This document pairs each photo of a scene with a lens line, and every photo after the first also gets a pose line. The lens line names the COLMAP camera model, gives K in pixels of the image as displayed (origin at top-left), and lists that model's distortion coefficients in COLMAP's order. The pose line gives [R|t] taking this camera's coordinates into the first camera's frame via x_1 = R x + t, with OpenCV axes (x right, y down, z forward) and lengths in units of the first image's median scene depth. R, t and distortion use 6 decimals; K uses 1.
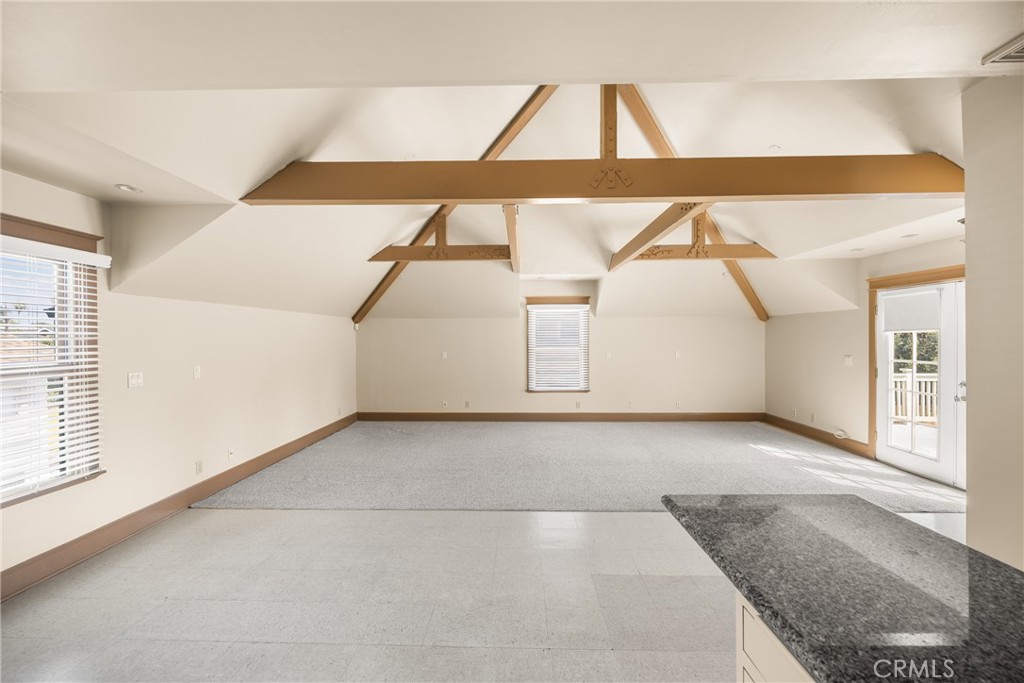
lens RADIAL K [[413.6, 0, 514.3], [0, 413.6, 339.5], [0, 0, 1]] dist [0.000183, -0.000111]
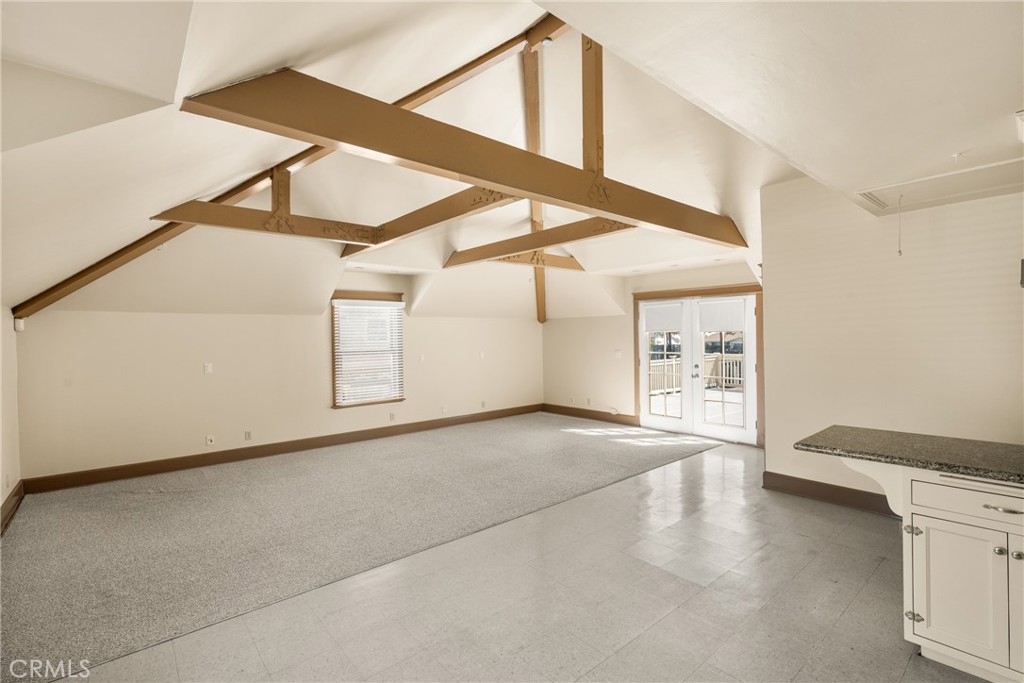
lens RADIAL K [[469.1, 0, 513.5], [0, 469.1, 339.7], [0, 0, 1]] dist [0.003710, -0.000673]
pose [[0.738976, -0.012858, 0.673609, -0.431249], [0.015613, 0.999876, 0.001957, -0.002486], [-0.673551, 0.009071, 0.739085, 0.127953]]
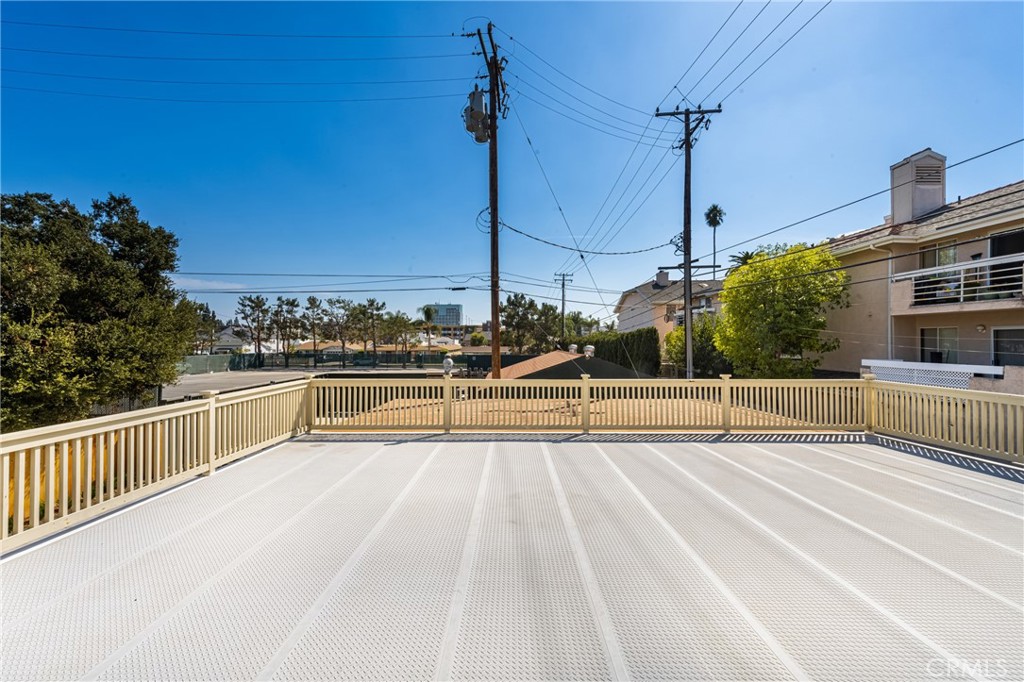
lens RADIAL K [[413.6, 0, 510.0], [0, 413.6, 342.1], [0, 0, 1]] dist [0.000183, -0.000111]
pose [[-0.025781, 0.001784, 0.999666, 0.287283], [0.004237, 0.999990, -0.001676, -0.005510], [-0.999659, 0.004193, -0.025788, 0.450012]]
